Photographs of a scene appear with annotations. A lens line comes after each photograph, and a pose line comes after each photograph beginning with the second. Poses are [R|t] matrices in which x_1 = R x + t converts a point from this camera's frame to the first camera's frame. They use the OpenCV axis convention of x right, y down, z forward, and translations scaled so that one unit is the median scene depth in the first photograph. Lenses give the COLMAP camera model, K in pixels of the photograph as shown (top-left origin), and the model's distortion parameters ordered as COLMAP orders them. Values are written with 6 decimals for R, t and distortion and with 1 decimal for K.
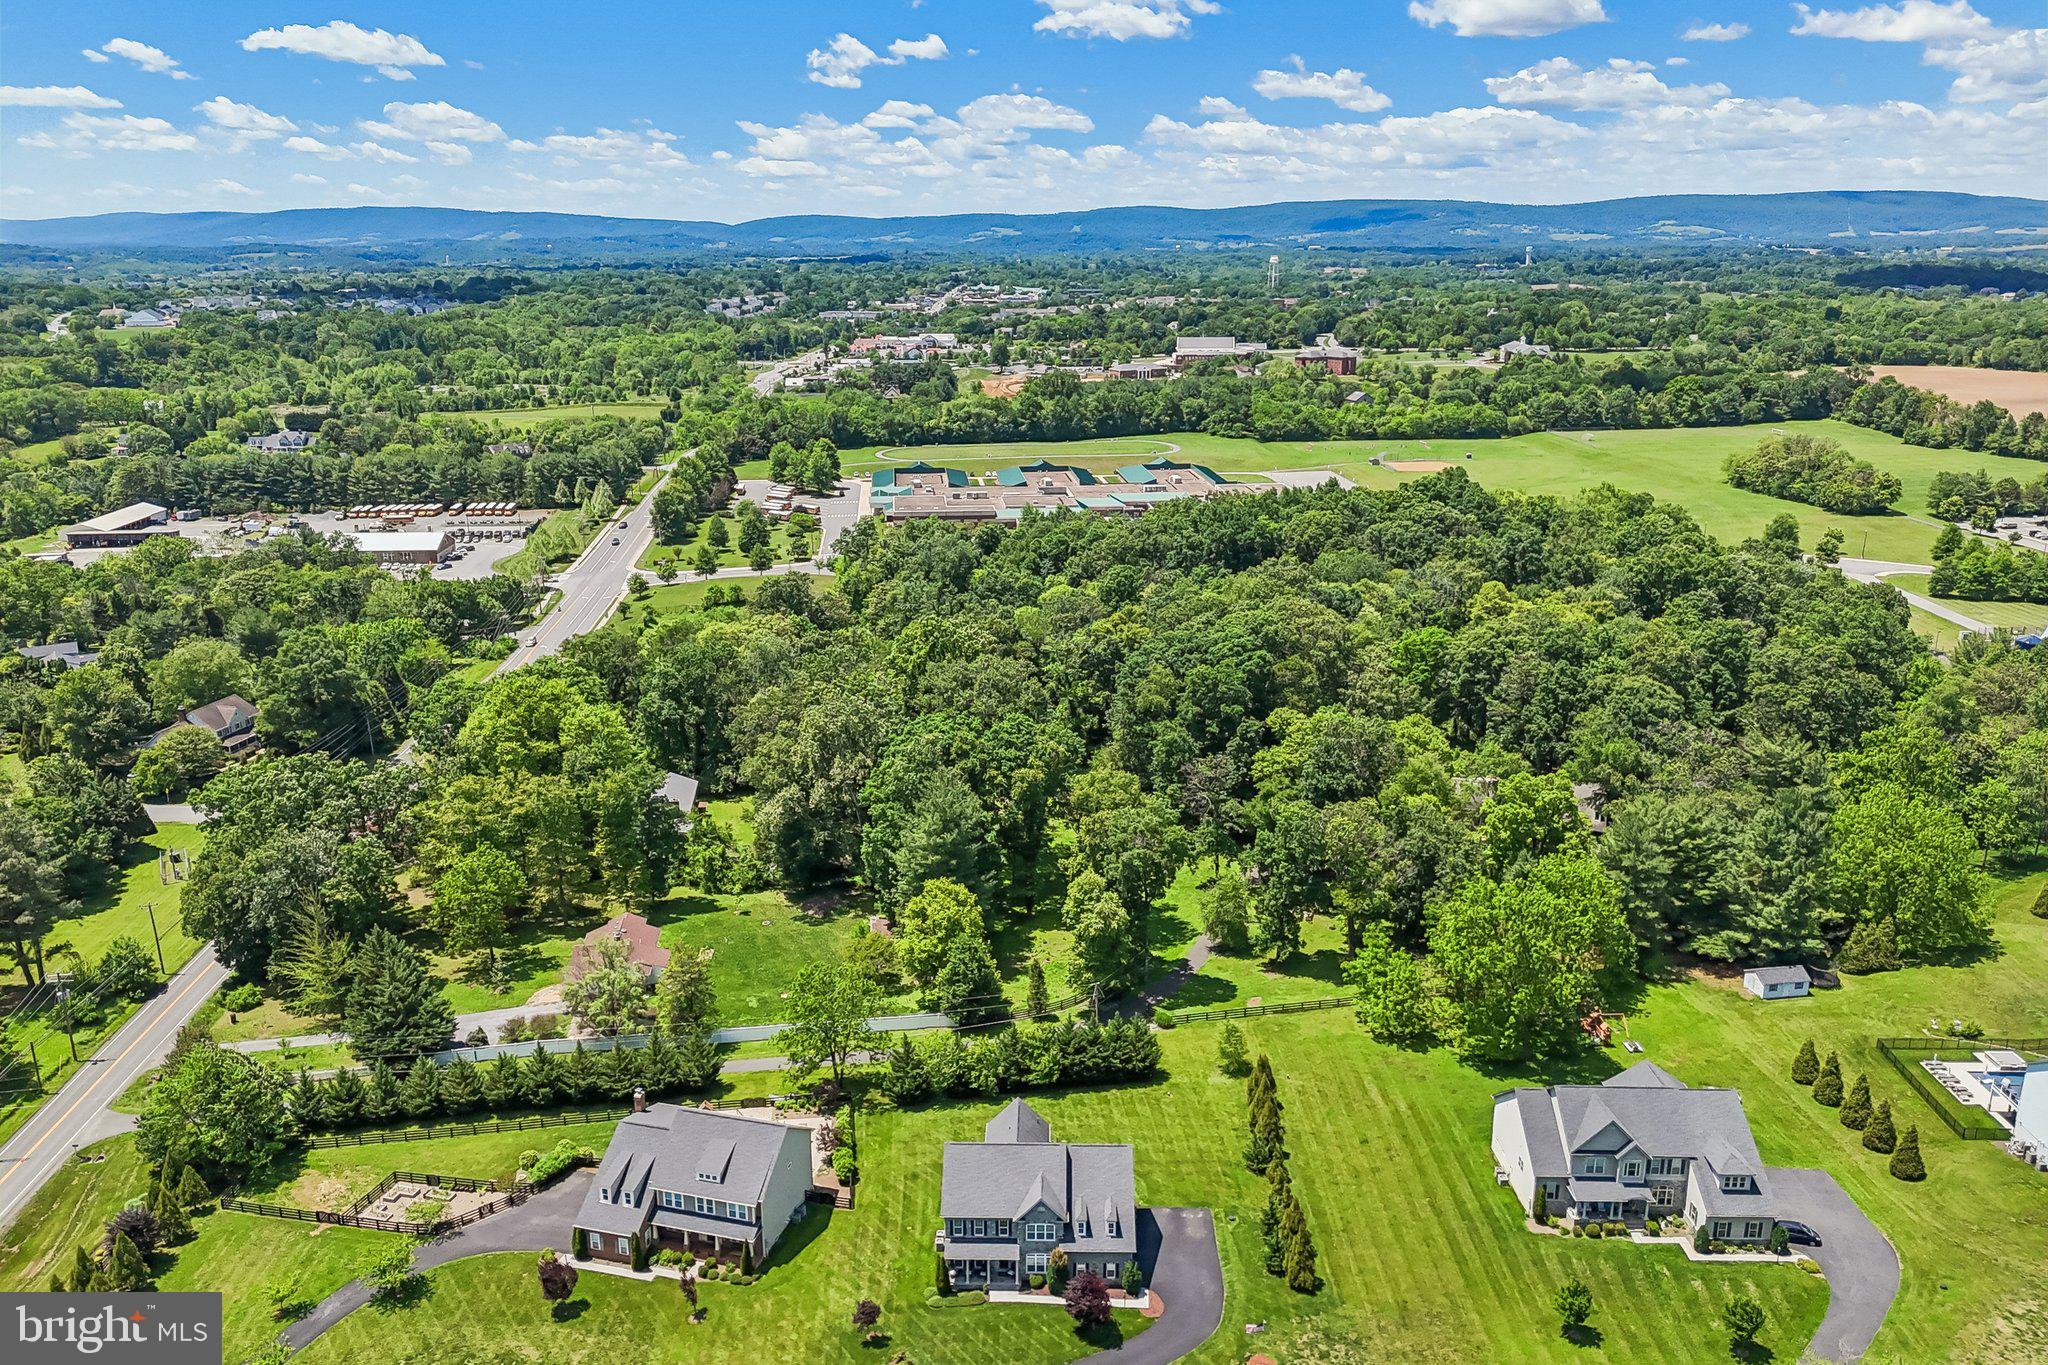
lens RADIAL K [[1503.6, 0, 1025.8], [0, 1503.6, 680.1], [0, 0, 1]] dist [0.079784, -0.087401]
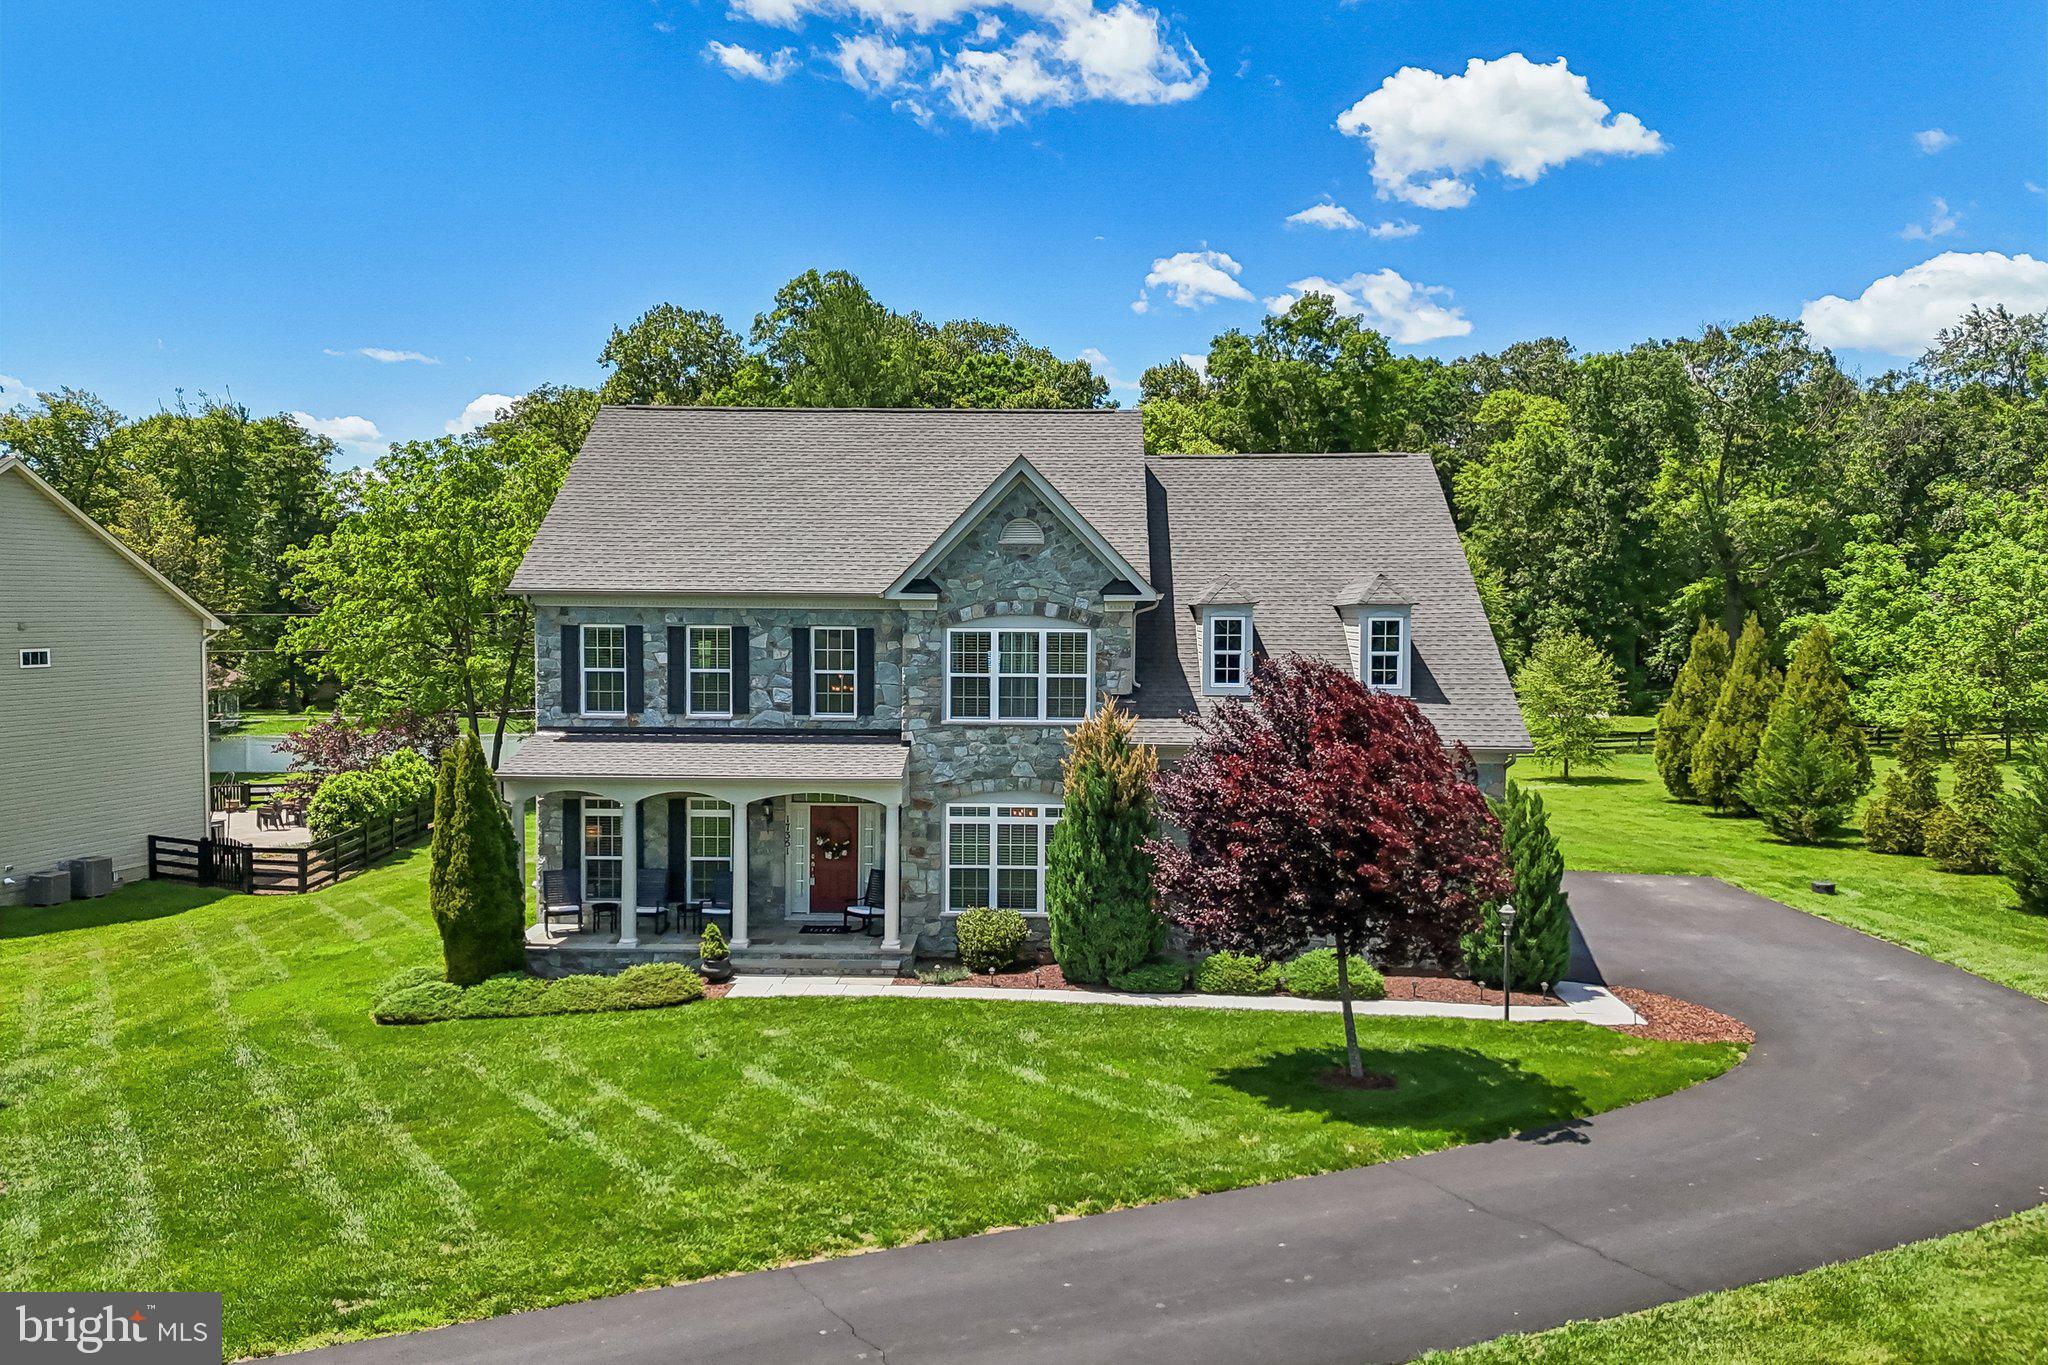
lens RADIAL K [[1503.6, 0, 1025.8], [0, 1503.6, 680.1], [0, 0, 1]] dist [0.079784, -0.087401]
pose [[0.999828, 0.012563, -0.013628, 0.006880], [-0.015403, 0.972158, -0.233821, 0.209032], [0.010311, 0.233991, 0.972184, 0.414918]]
